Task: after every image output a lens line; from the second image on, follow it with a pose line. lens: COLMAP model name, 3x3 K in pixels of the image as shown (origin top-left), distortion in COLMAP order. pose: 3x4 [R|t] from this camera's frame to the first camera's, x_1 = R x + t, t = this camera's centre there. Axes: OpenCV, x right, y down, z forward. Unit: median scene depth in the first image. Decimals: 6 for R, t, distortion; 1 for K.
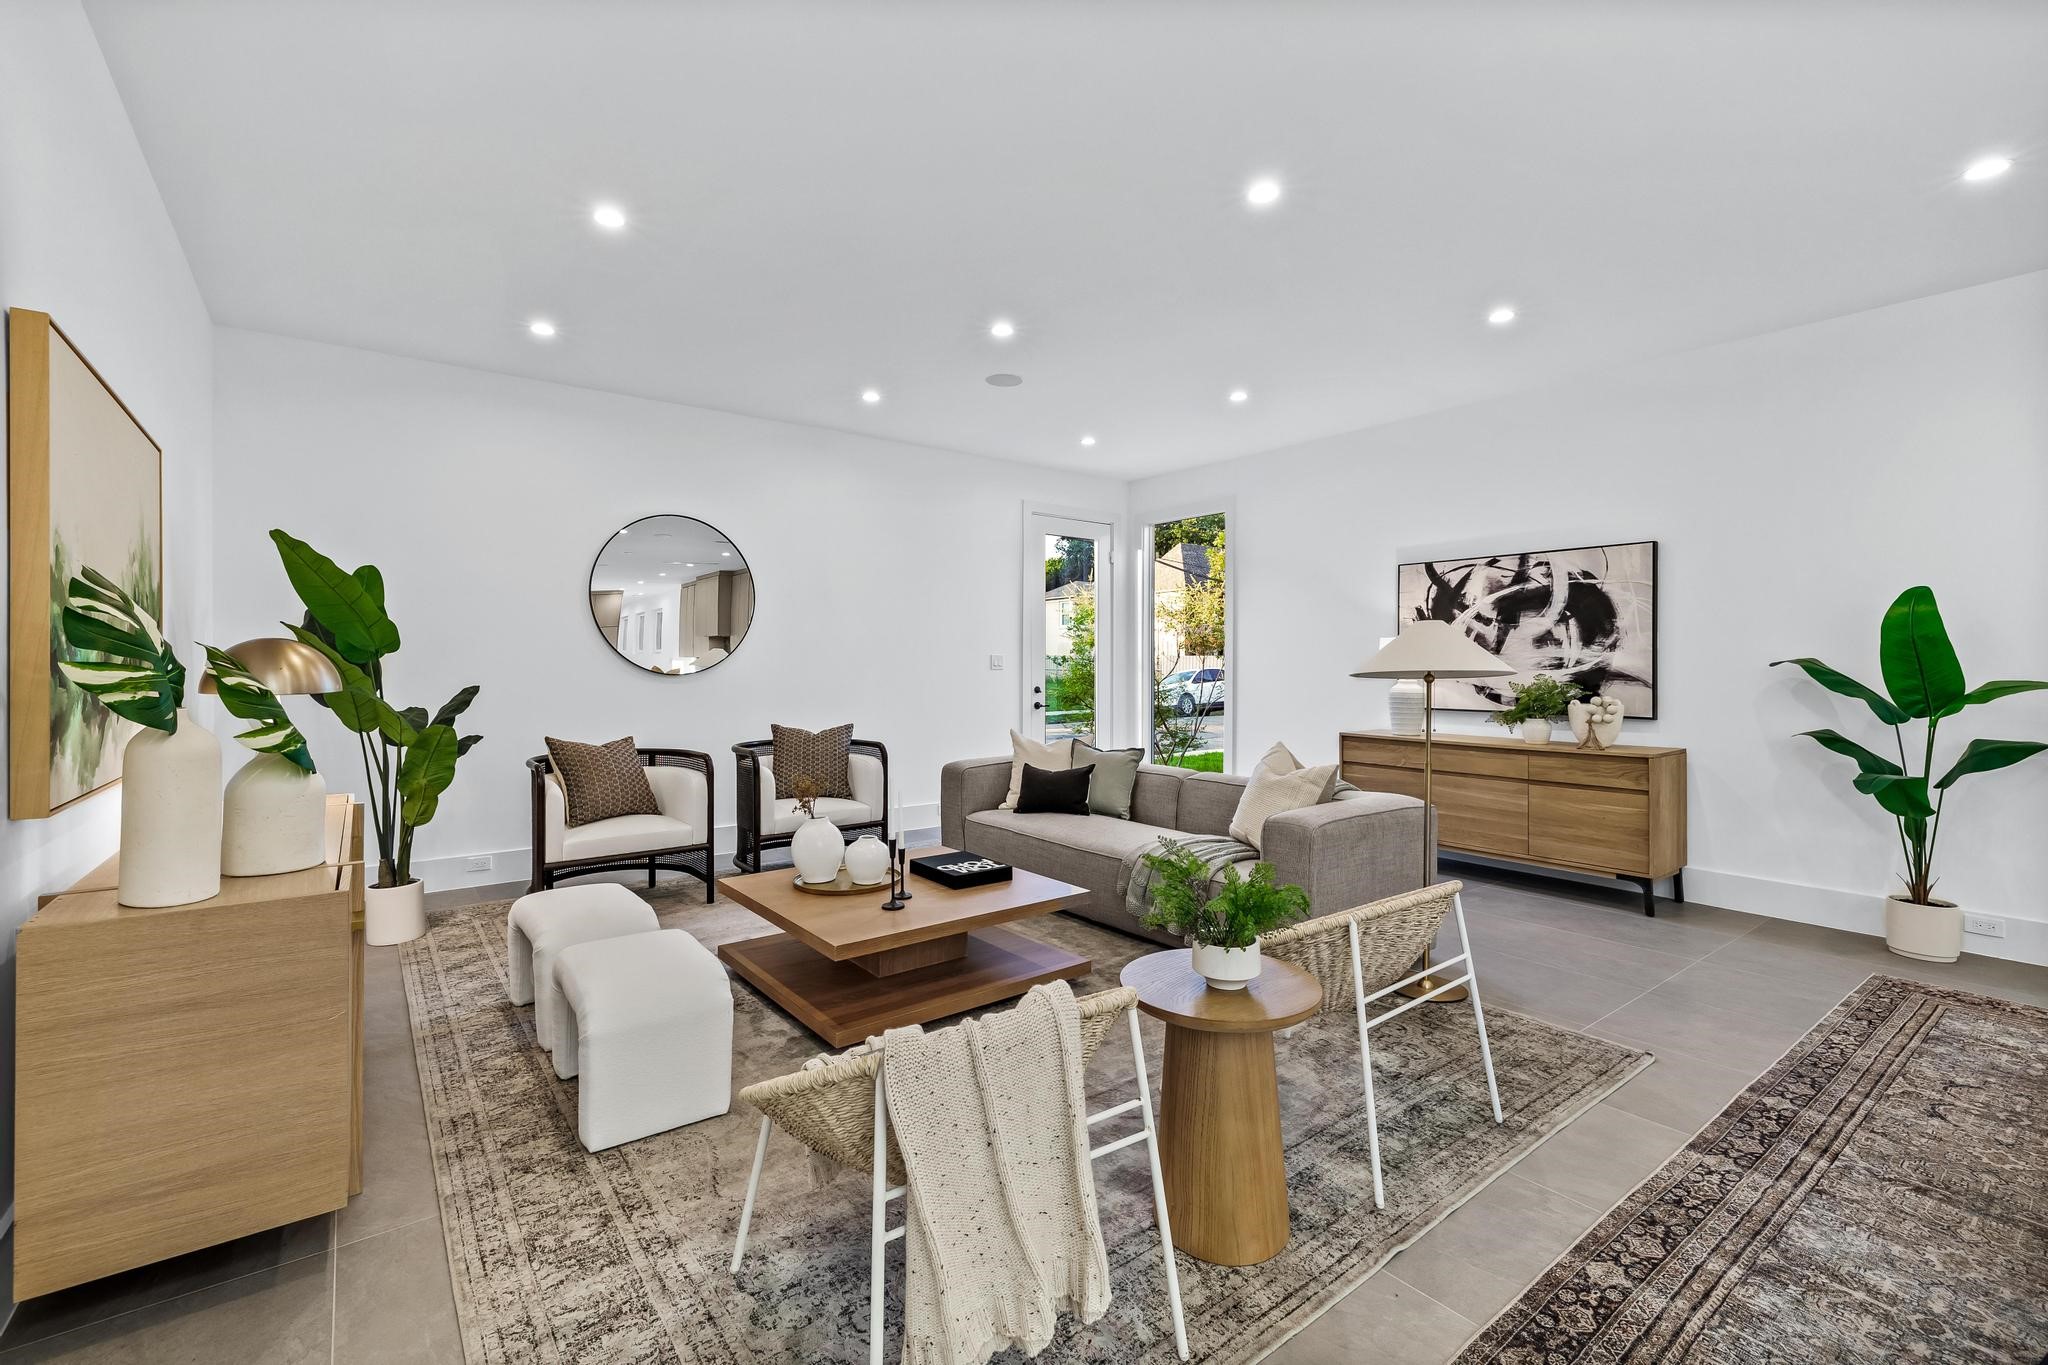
lens RADIAL K [[866.7, 0, 1005.5], [0, 866.7, 673.1], [0, 0, 1]] dist [0.003066, -0.000421]
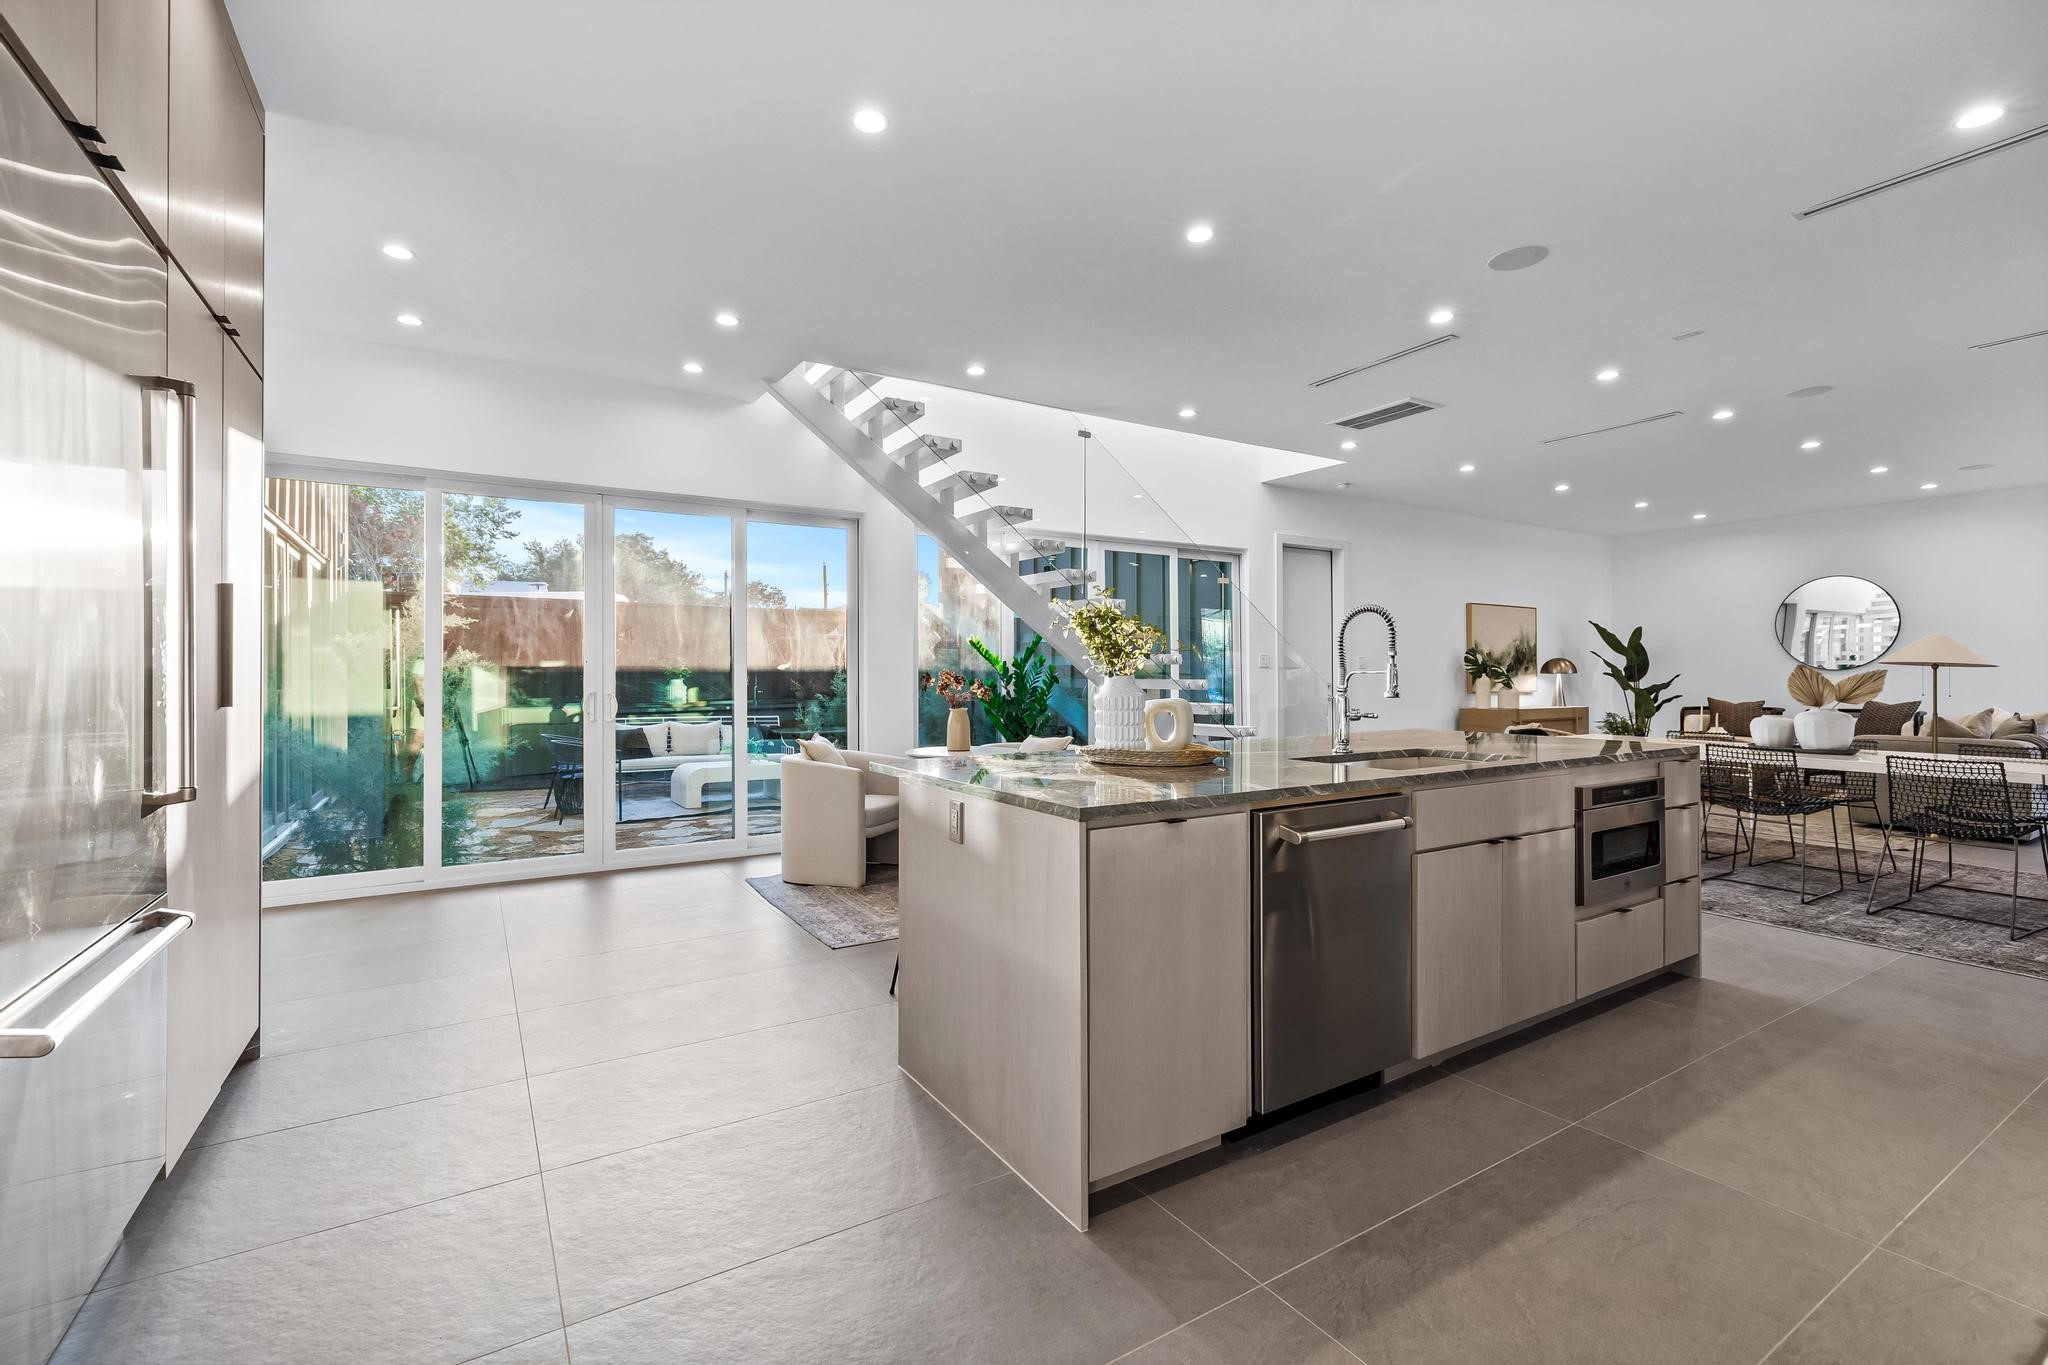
lens RADIAL K [[866.7, 0, 1013.2], [0, 866.7, 666.2], [0, 0, 1]] dist [0.003066, -0.000421]
pose [[-0.096782, -0.010472, -0.995251, 1.831097], [-0.006254, 0.999931, -0.009913, 0.026512], [0.995286, 0.005264, -0.096841, -0.540209]]
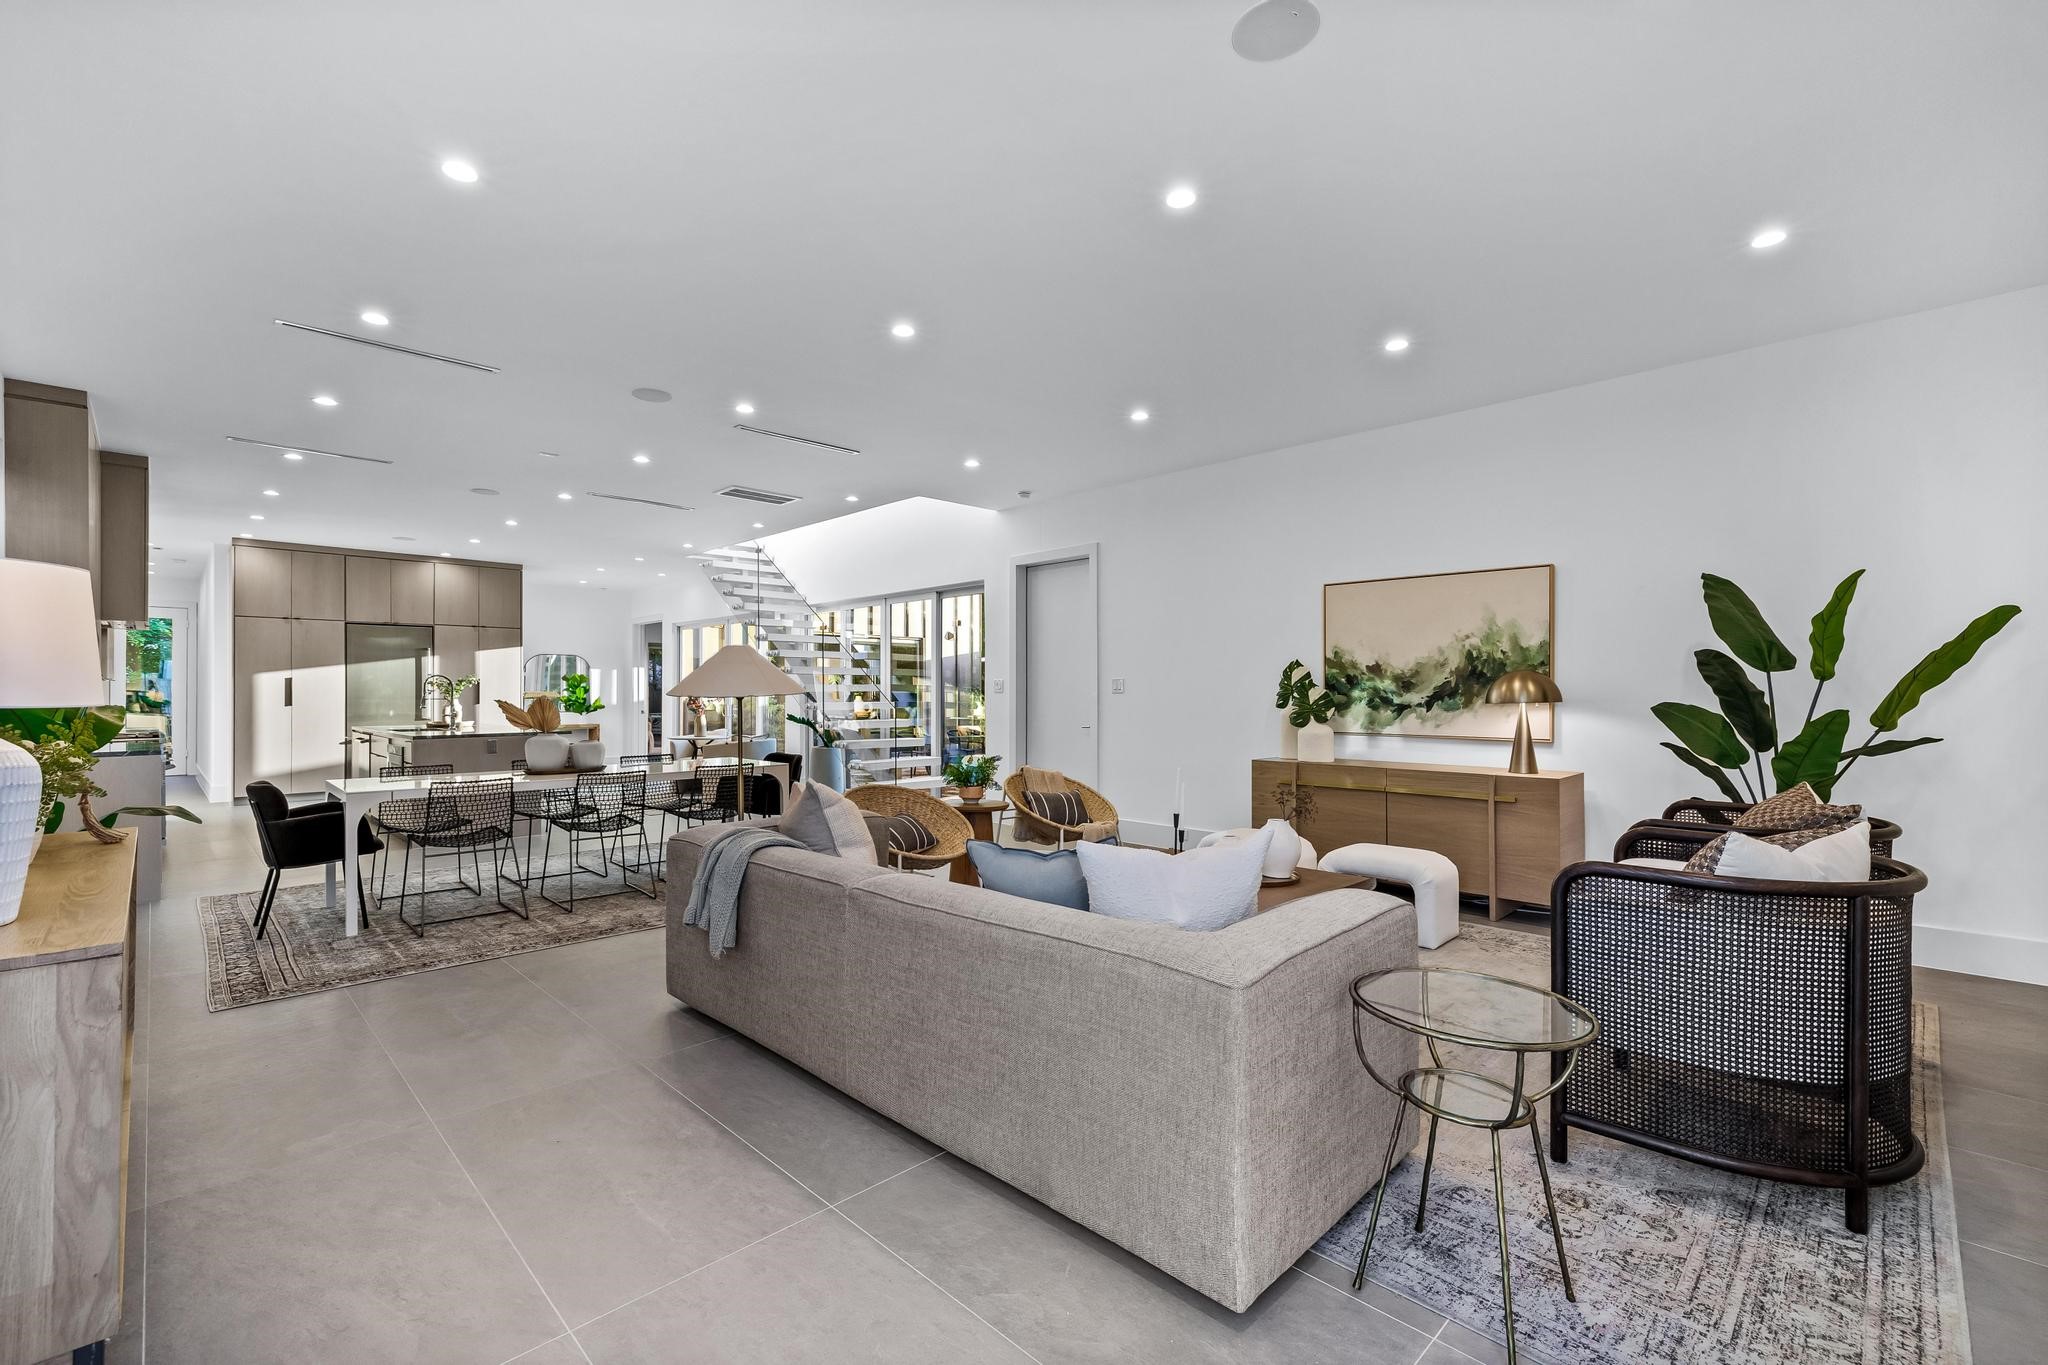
lens RADIAL K [[866.7, 0, 1017.4], [0, 866.7, 694.0], [0, 0, 1]] dist [0.003066, -0.000421]
pose [[-0.991076, -0.003411, -0.133254, 0.206216], [-0.004261, 0.999972, 0.006094, -0.000318], [0.133229, 0.006607, -0.991063, 1.623816]]
